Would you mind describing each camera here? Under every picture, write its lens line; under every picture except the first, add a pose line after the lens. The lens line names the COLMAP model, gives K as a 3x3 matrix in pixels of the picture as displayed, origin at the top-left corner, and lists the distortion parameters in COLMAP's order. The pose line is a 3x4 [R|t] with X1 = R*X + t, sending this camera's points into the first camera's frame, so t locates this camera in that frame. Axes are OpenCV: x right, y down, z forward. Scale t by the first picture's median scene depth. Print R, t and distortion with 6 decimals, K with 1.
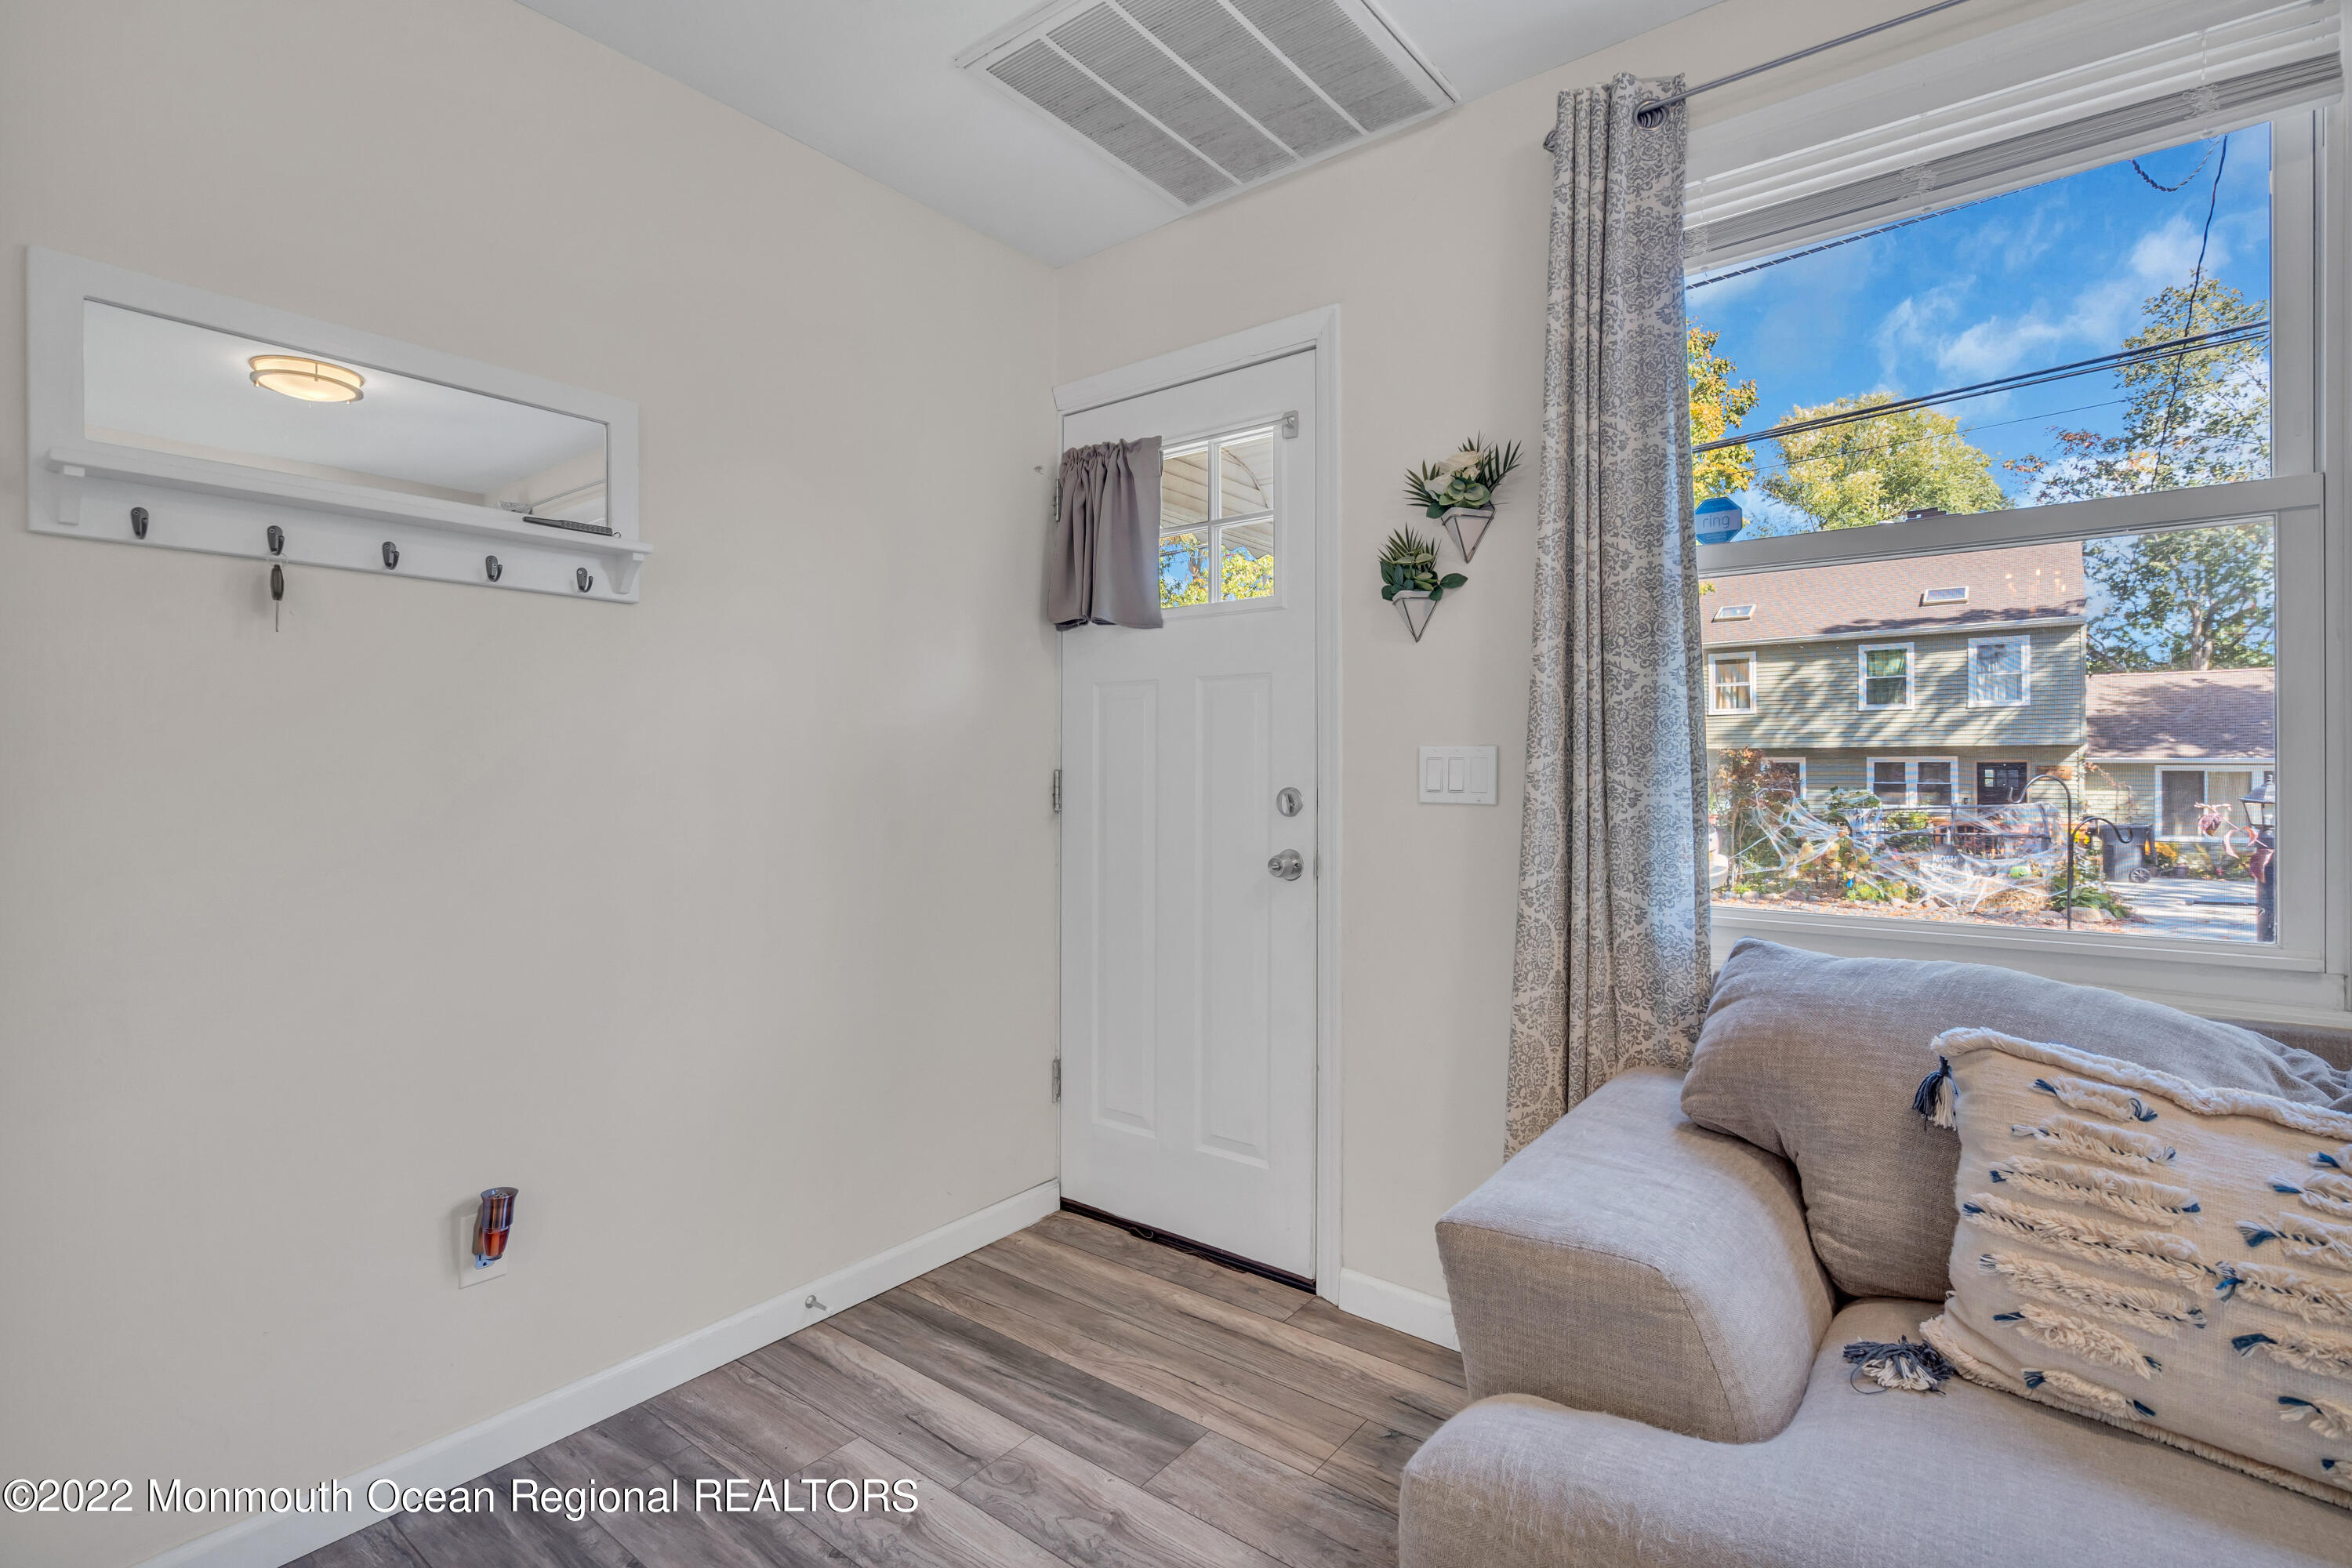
lens RADIAL K [[1115.6, 0, 1178.7], [0, 1115.6, 771.8], [0, 0, 1]] dist [0.002003, 0.000156]
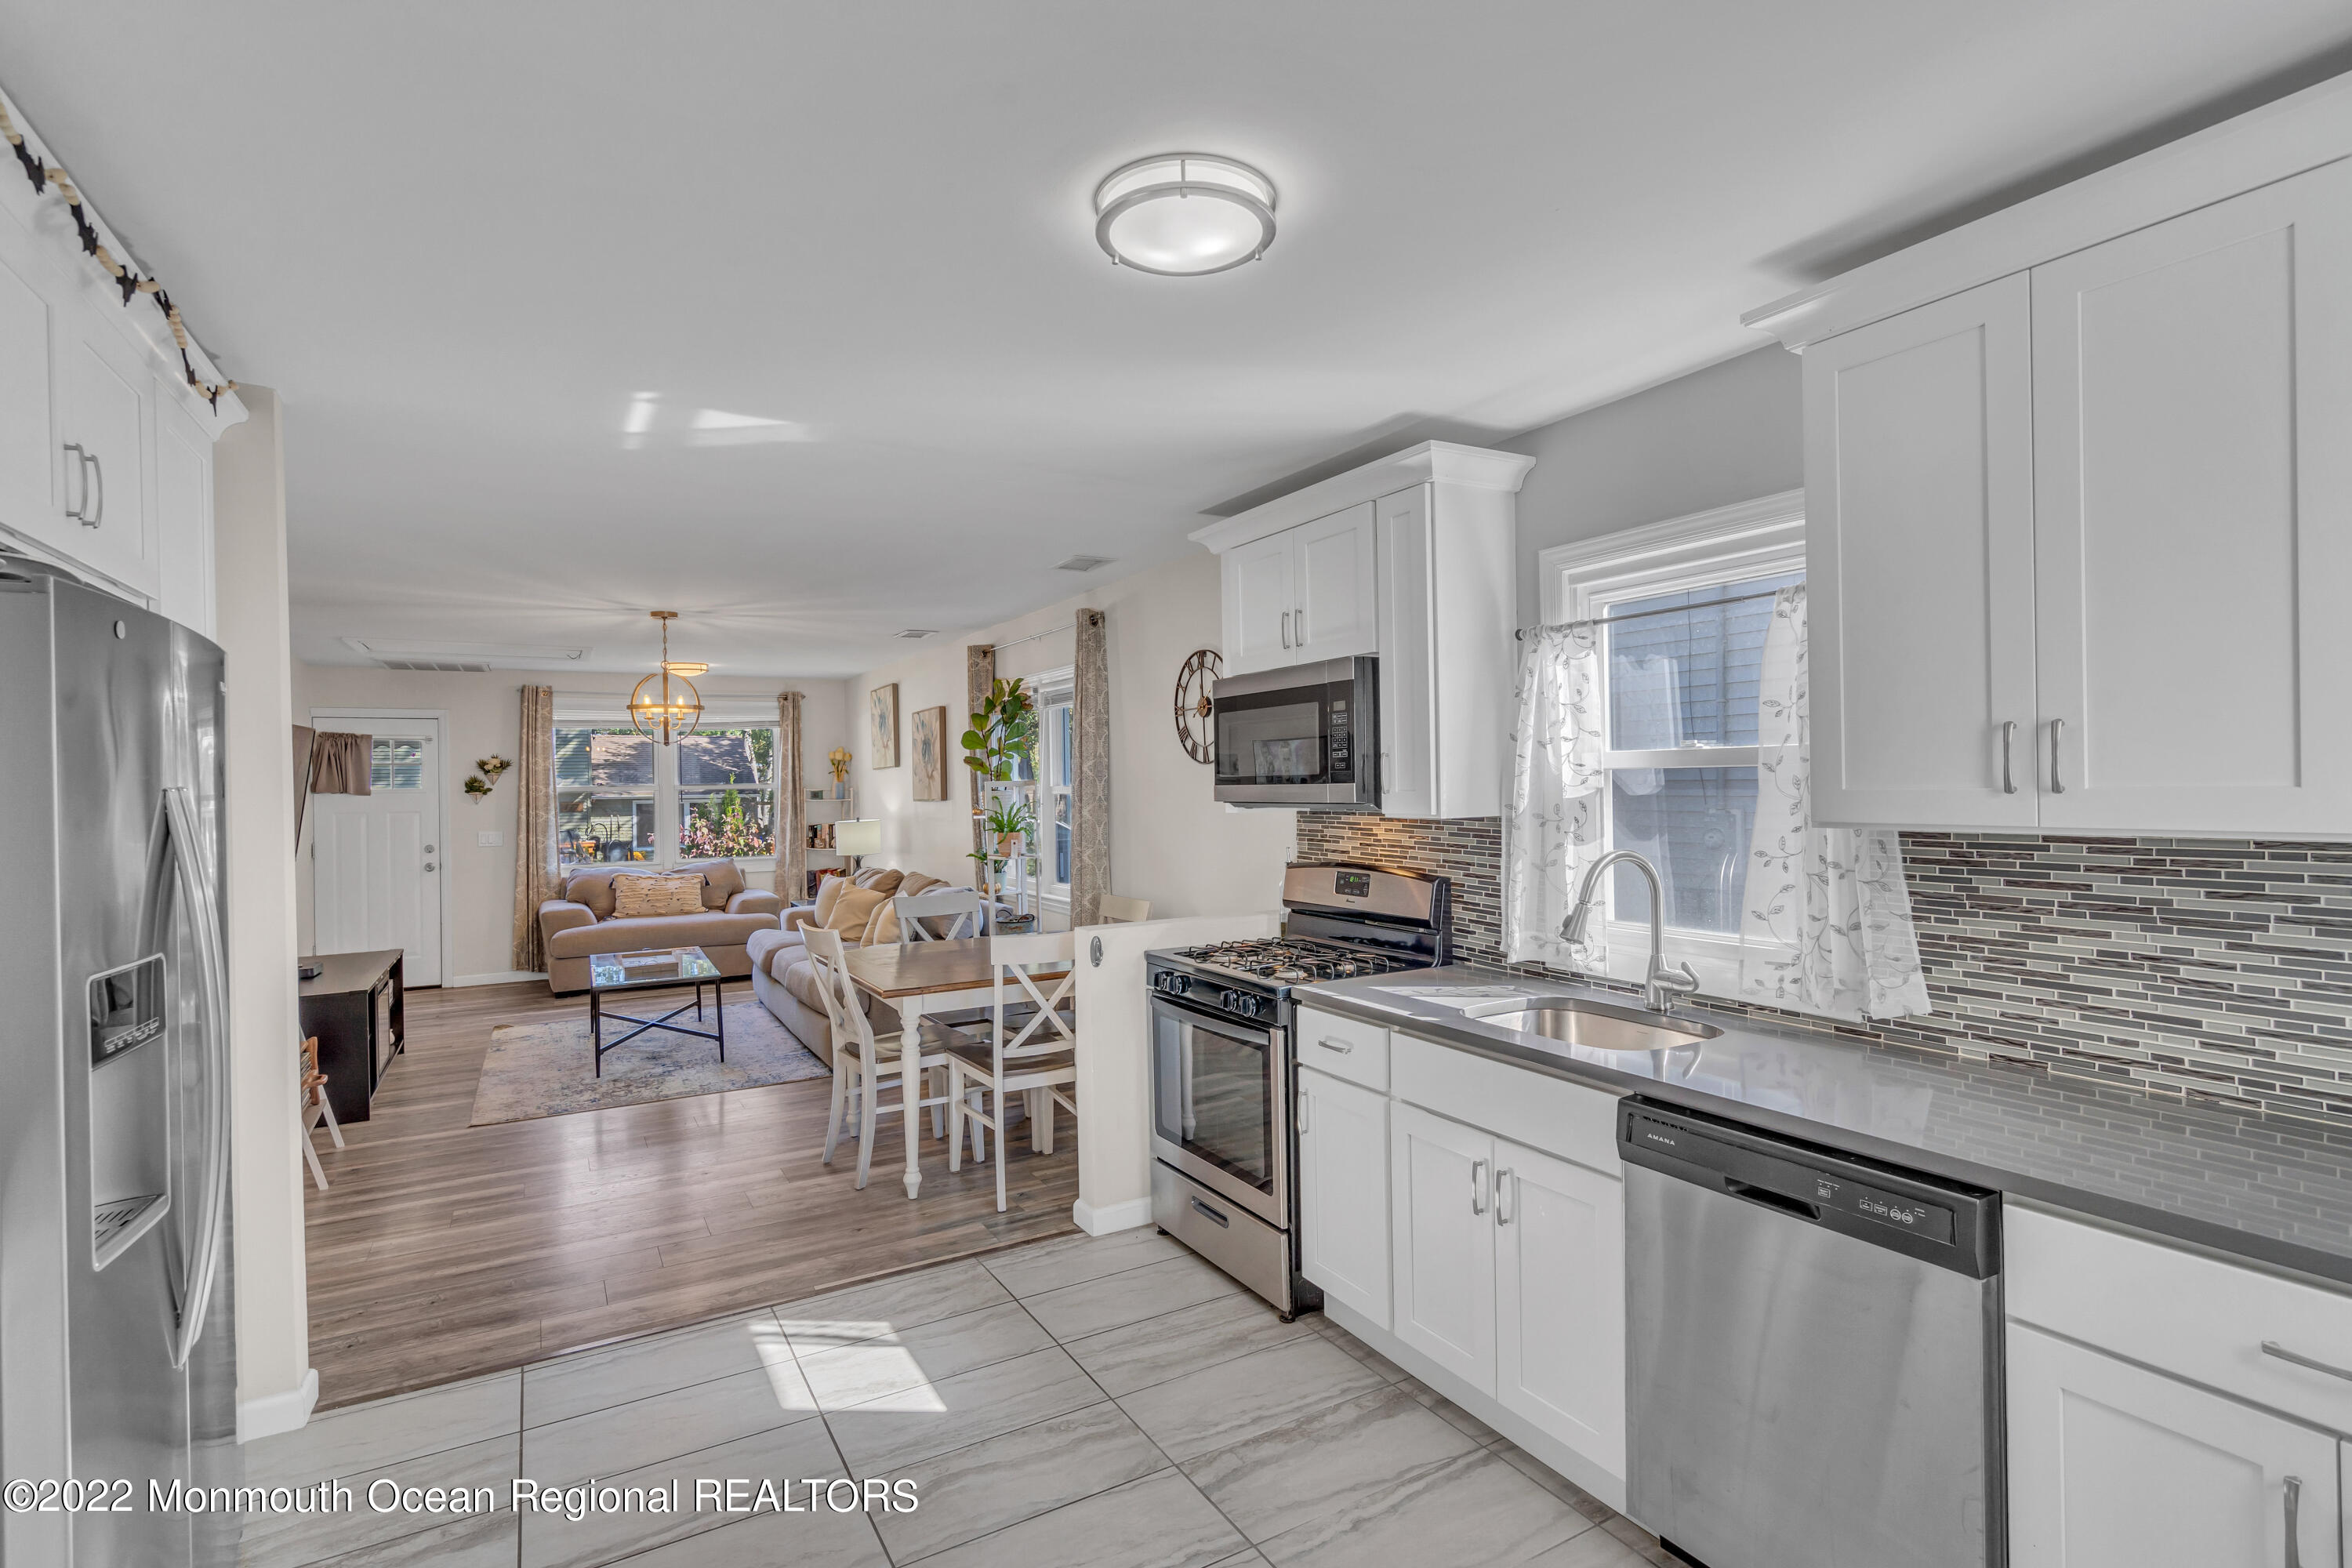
lens RADIAL K [[1115.6, 0, 1178.7], [0, 1115.6, 771.8], [0, 0, 1]] dist [0.002003, 0.000156]
pose [[0.377703, 0.000353, 0.925927, -2.568593], [0.016005, 0.999848, -0.006910, -0.174231], [-0.925788, 0.017429, 0.377640, -2.838529]]
